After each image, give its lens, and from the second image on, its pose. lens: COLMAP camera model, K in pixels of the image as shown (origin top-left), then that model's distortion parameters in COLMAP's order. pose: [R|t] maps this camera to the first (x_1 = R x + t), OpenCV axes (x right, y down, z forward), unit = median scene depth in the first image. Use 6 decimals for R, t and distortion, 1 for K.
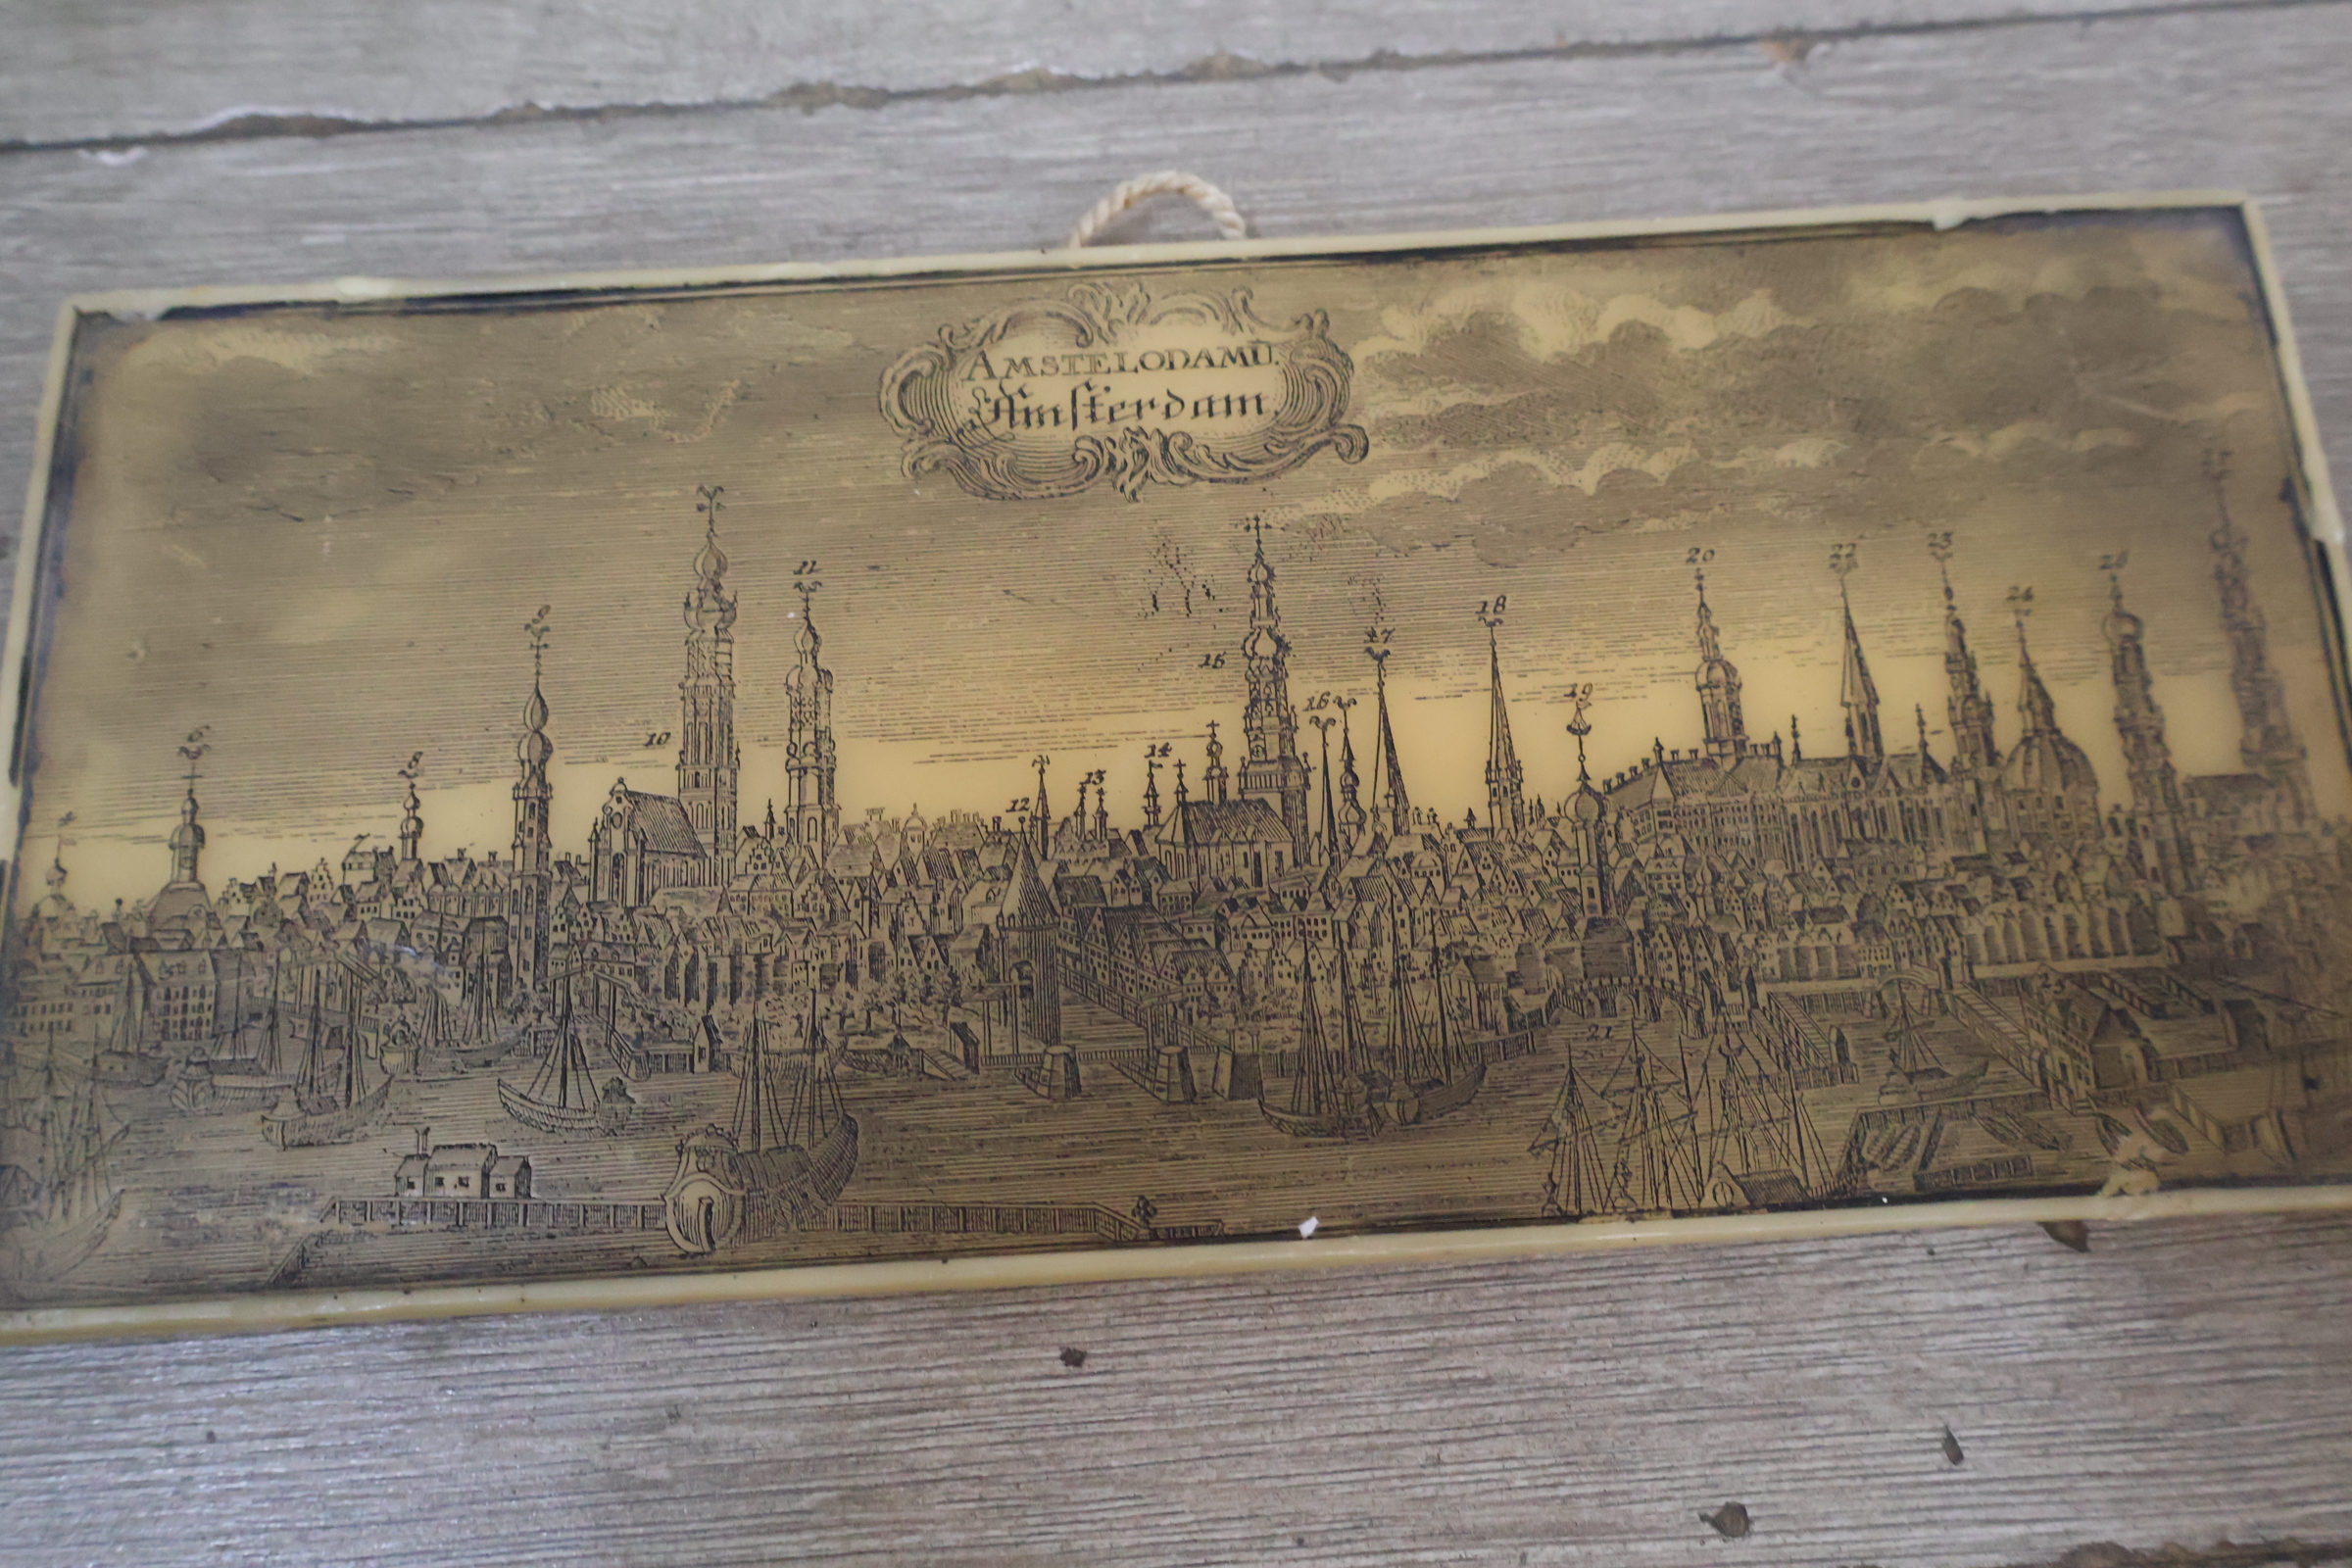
lens RADIAL K [[2324.6, 0, 1172.0], [0, 2324.6, 778.9], [0, 0, 1]] dist [0.015259, 0.000000]
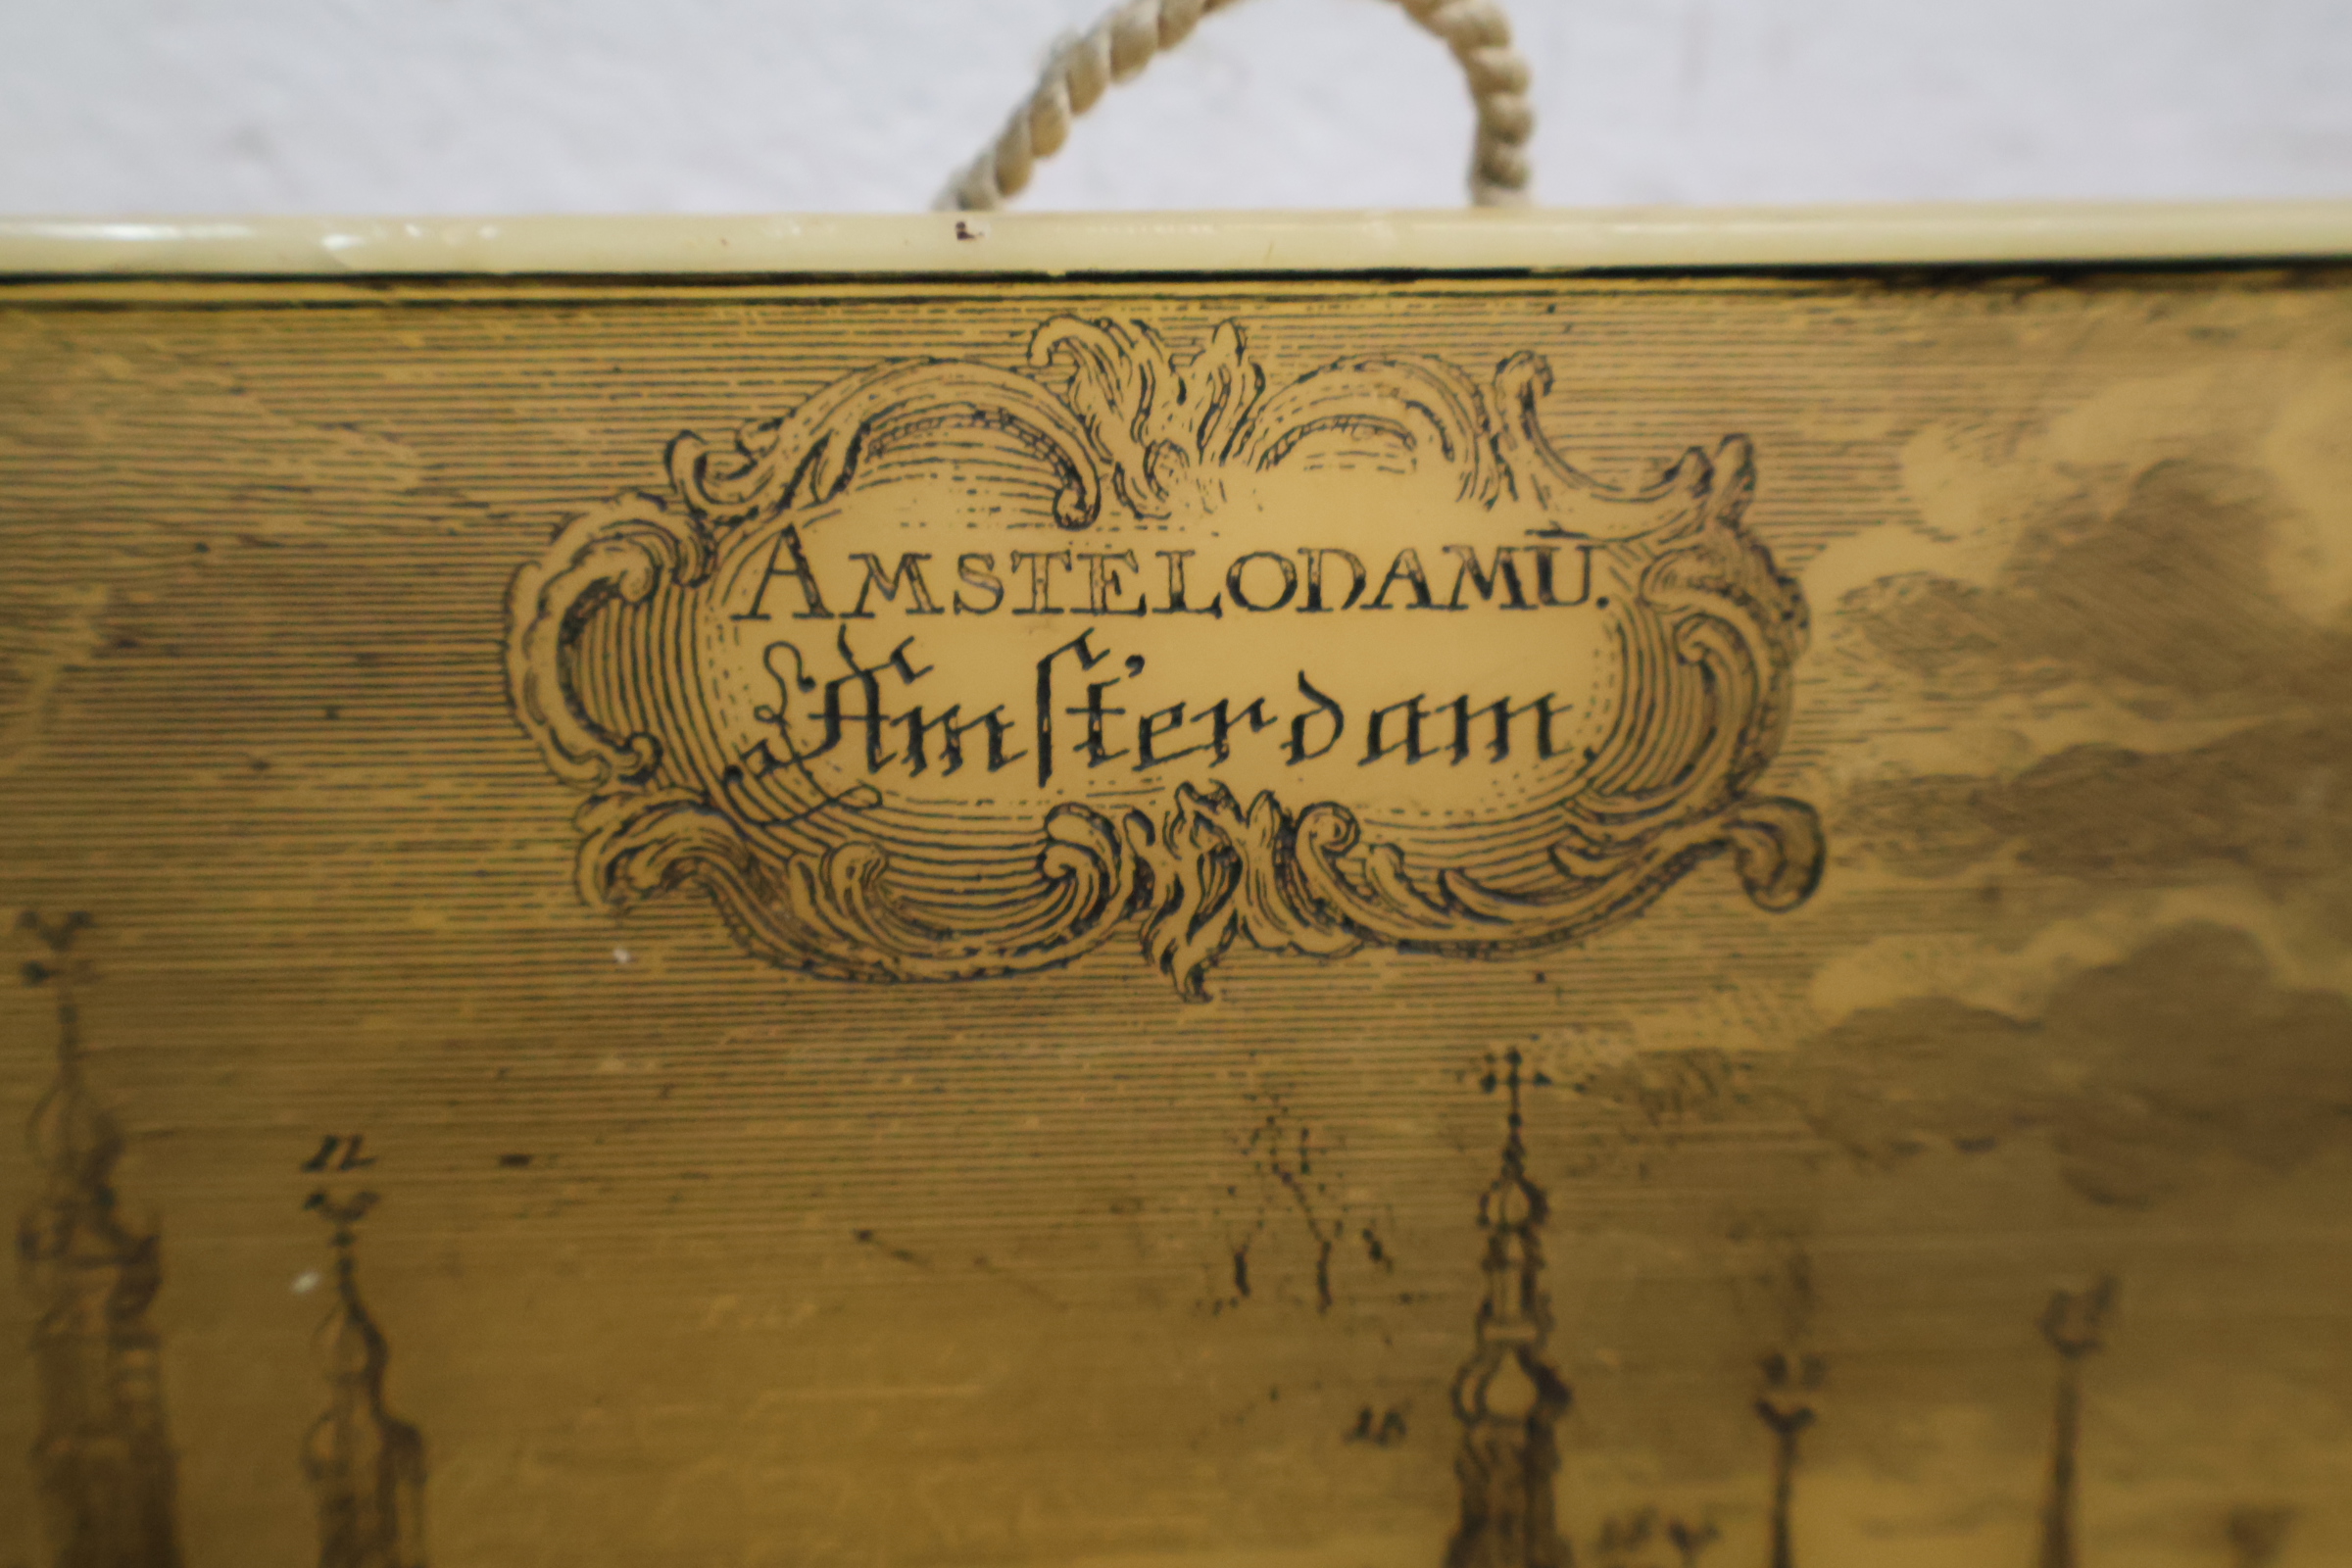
lens RADIAL K [[2324.6, 0, 1181.7], [0, 2324.6, 788.4], [0, 0, 1]] dist [0.015259, 0.000000]
pose [[0.998292, 0.030535, 0.049815, -0.040884], [-0.050475, 0.880157, 0.471992, -0.345459], [-0.029433, -0.473700, 0.880194, 0.715248]]
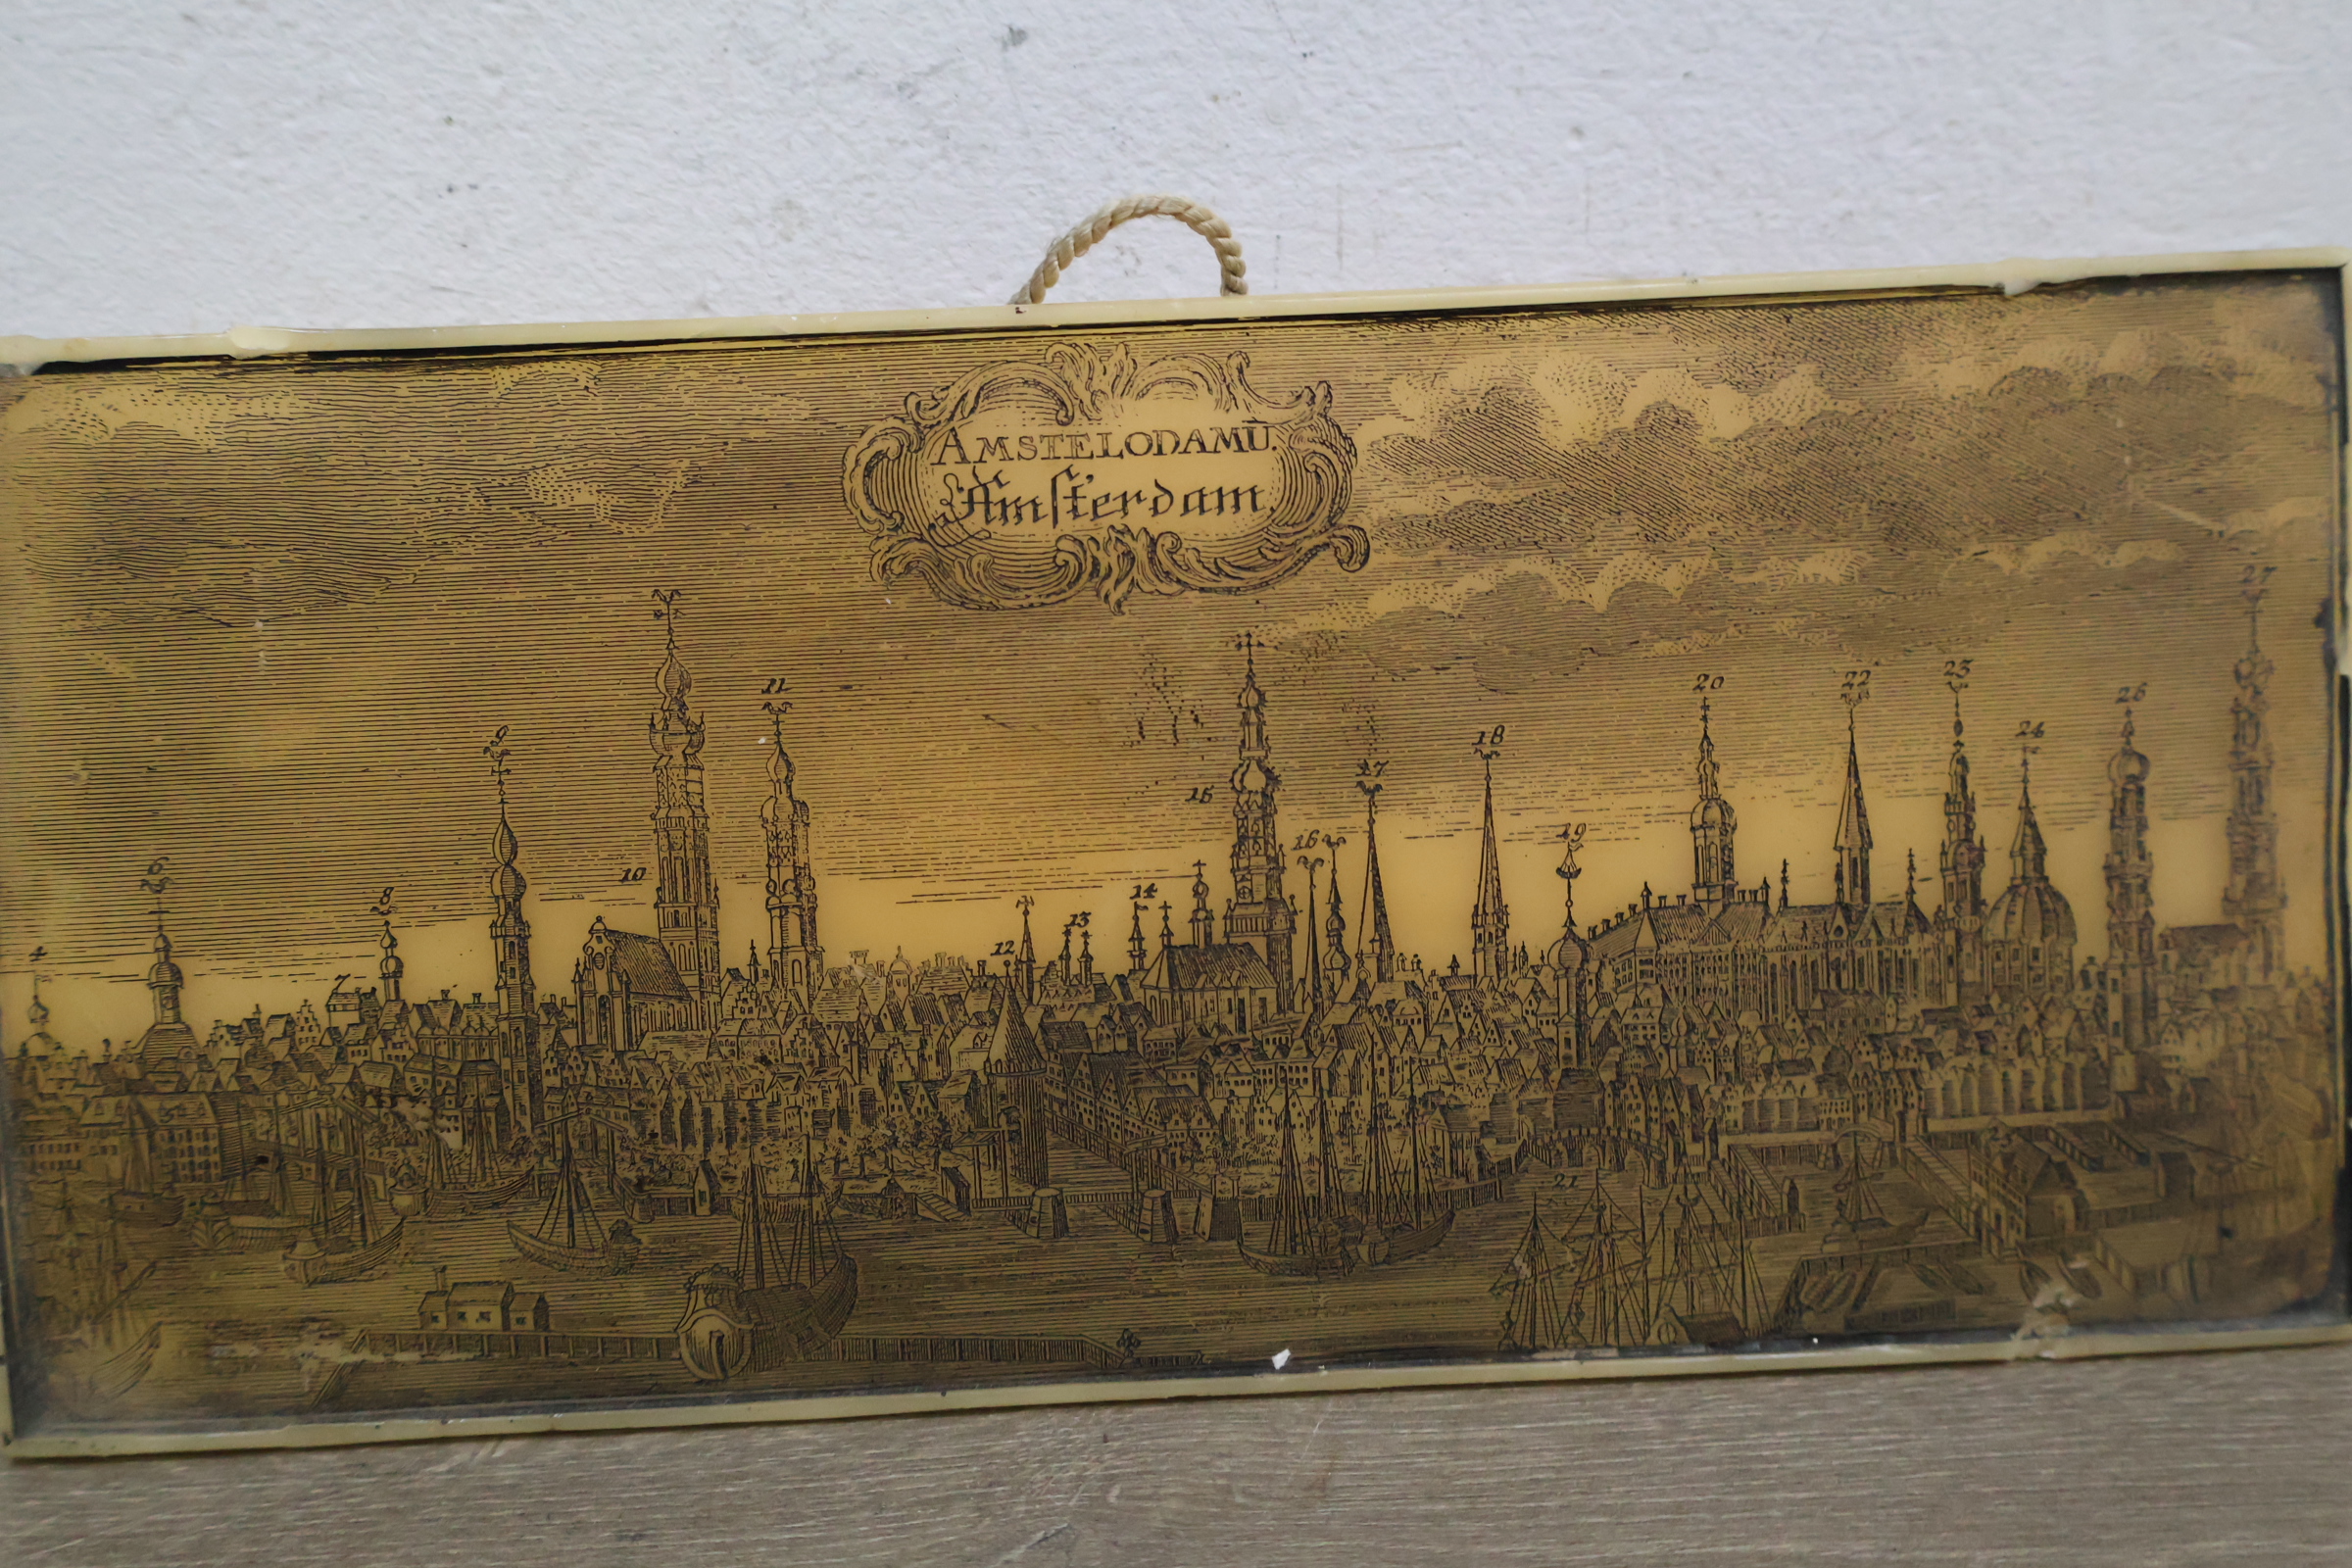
lens RADIAL K [[2324.6, 0, 1170.2], [0, 2324.6, 825.3], [0, 0, 1]] dist [0.015259, 0.000000]
pose [[0.999566, 0.004455, 0.029107, -0.023891], [-0.015484, 0.920313, 0.390877, -0.430072], [-0.025046, -0.391158, 0.919983, 0.101876]]
